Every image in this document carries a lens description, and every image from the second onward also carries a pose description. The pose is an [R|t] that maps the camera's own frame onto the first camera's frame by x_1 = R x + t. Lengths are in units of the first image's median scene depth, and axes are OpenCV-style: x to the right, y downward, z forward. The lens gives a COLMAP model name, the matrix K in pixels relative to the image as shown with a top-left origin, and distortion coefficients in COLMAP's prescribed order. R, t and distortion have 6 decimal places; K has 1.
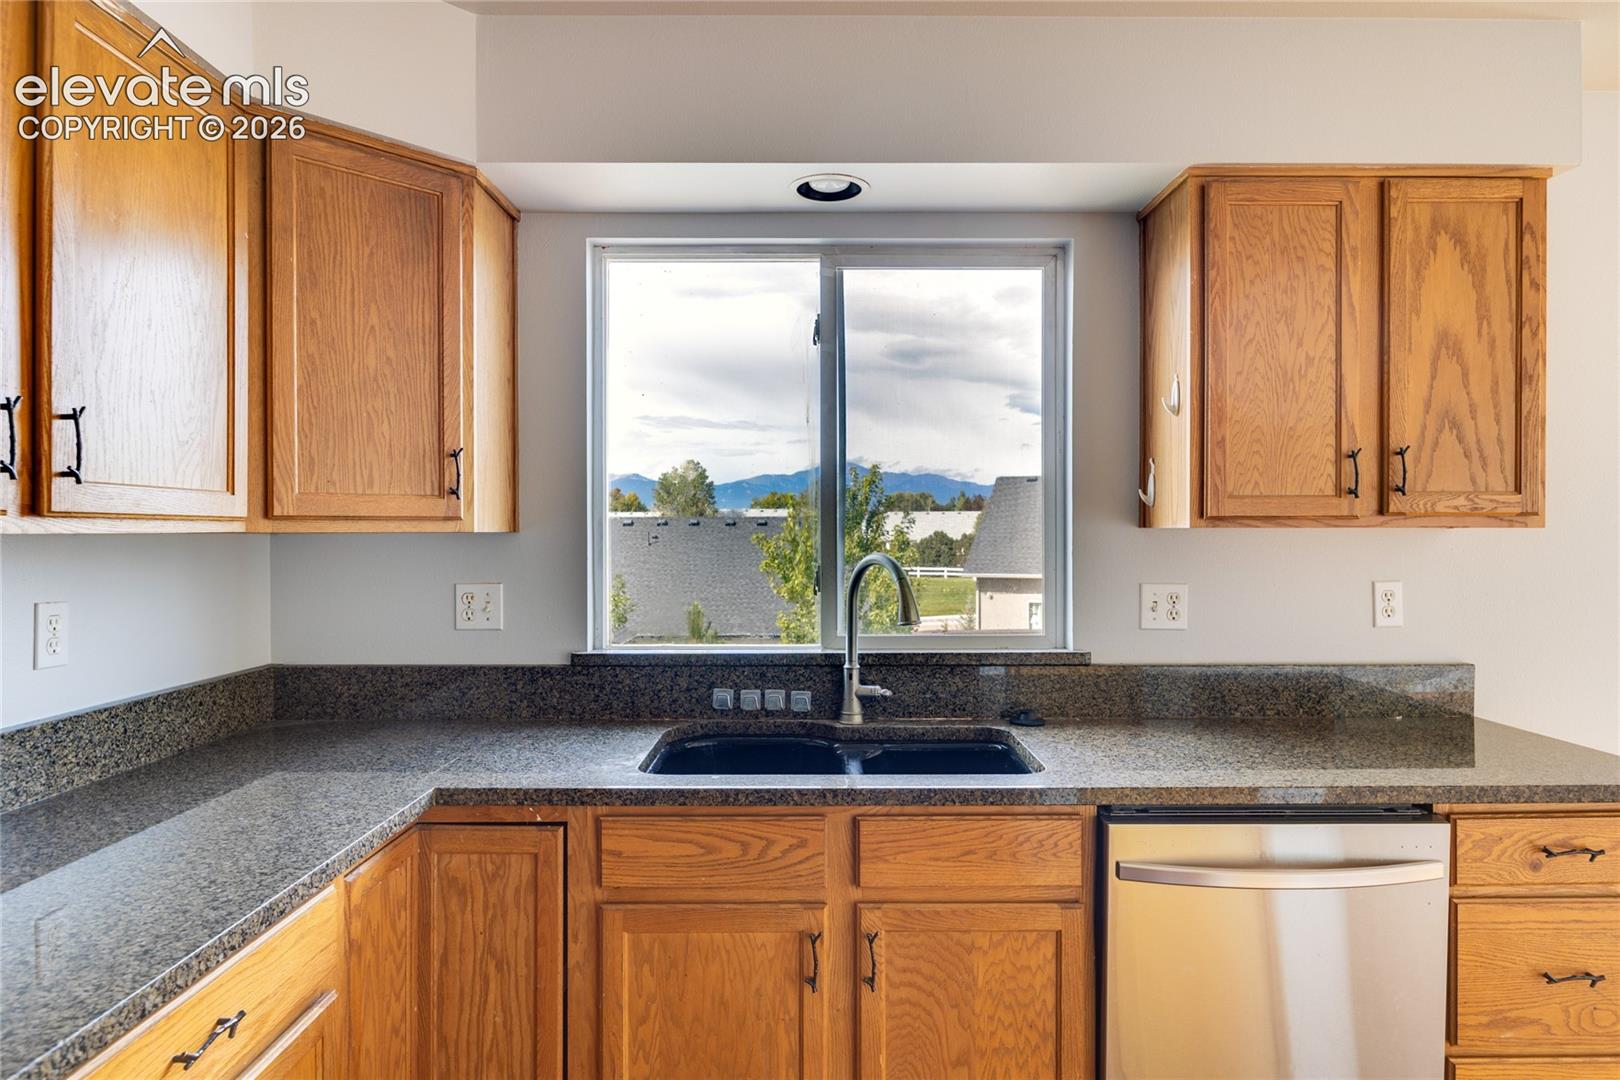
lens RADIAL K [[952.8, 0, 825.5], [0, 952.8, 534.4], [0, 0, 1]] dist [0.000200, -0.003433]
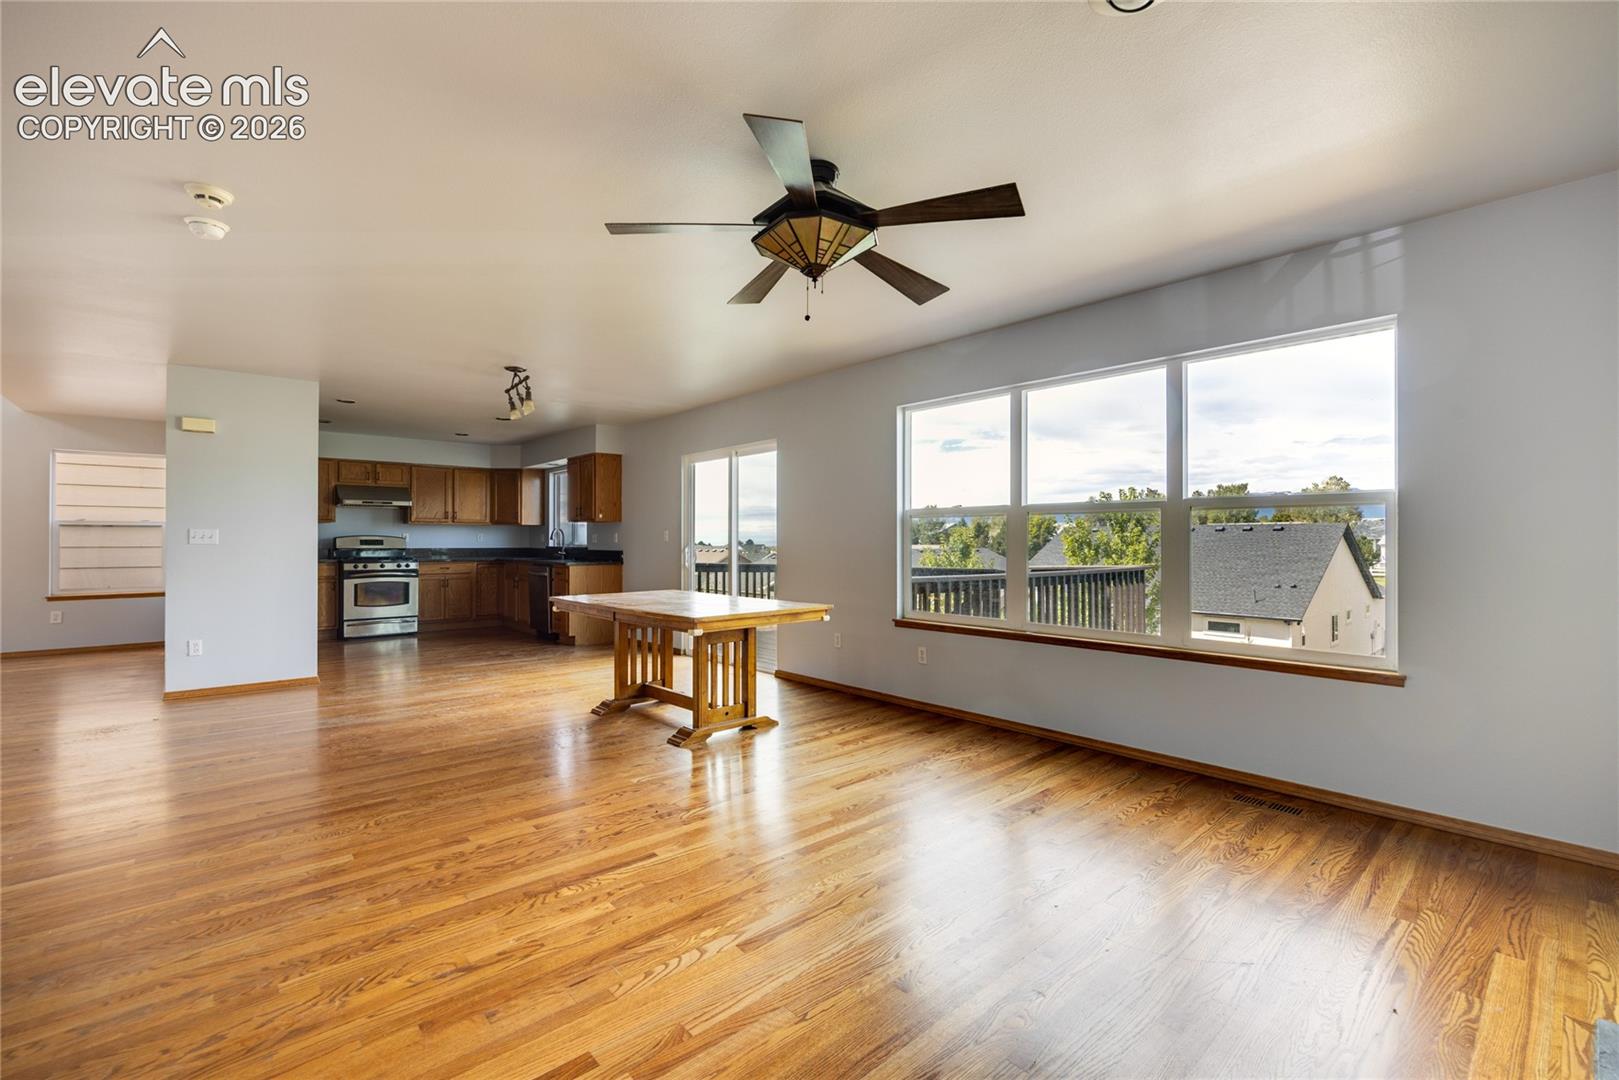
lens RADIAL K [[694.8, 0, 831.3], [0, 694.8, 544.6], [0, 0, 1]] dist [-0.009869, -0.000497]
pose [[0.672001, 0.007946, -0.740508, 4.521636], [-0.006034, 0.999968, 0.005255, 0.092934], [0.740526, 0.000937, 0.672028, -0.601342]]
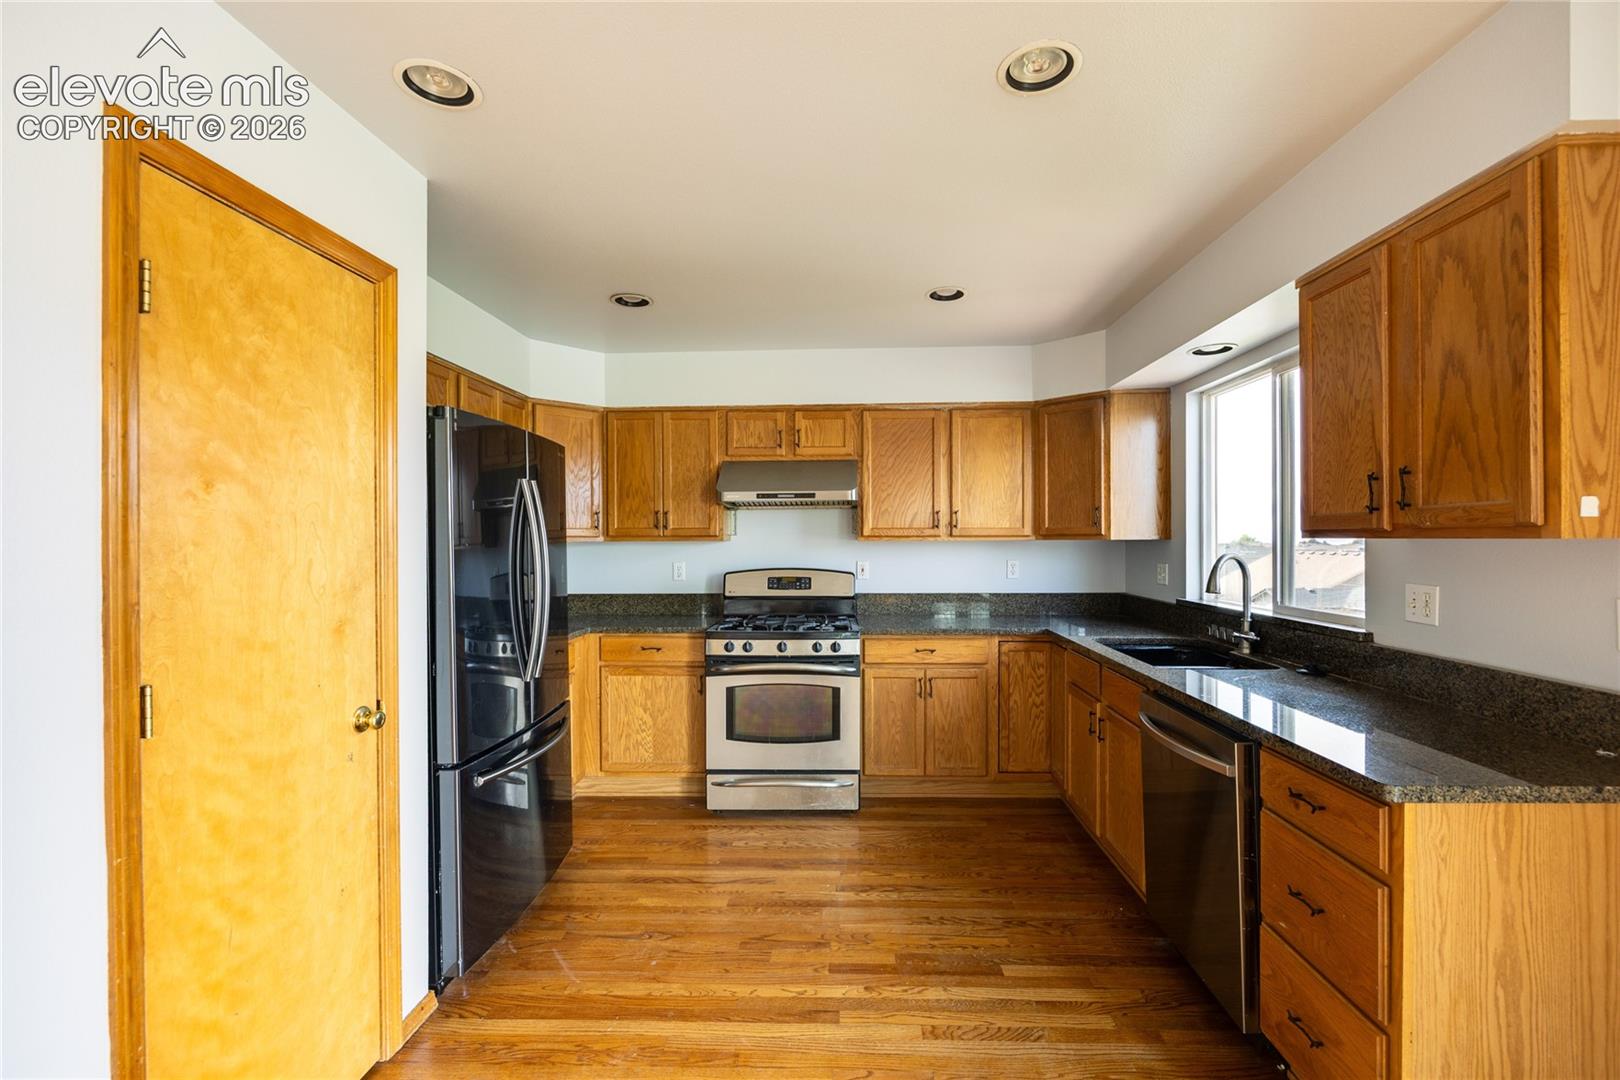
lens RADIAL K [[695.2, 0, 815.2], [0, 695.2, 539.7], [0, 0, 1]] dist [-0.009869, -0.000497]
pose [[-0.053572, 0.003439, -0.998558, 1.444759], [0.002549, 0.999991, 0.003307, -0.010221], [0.998561, -0.002368, -0.053580, 0.342940]]
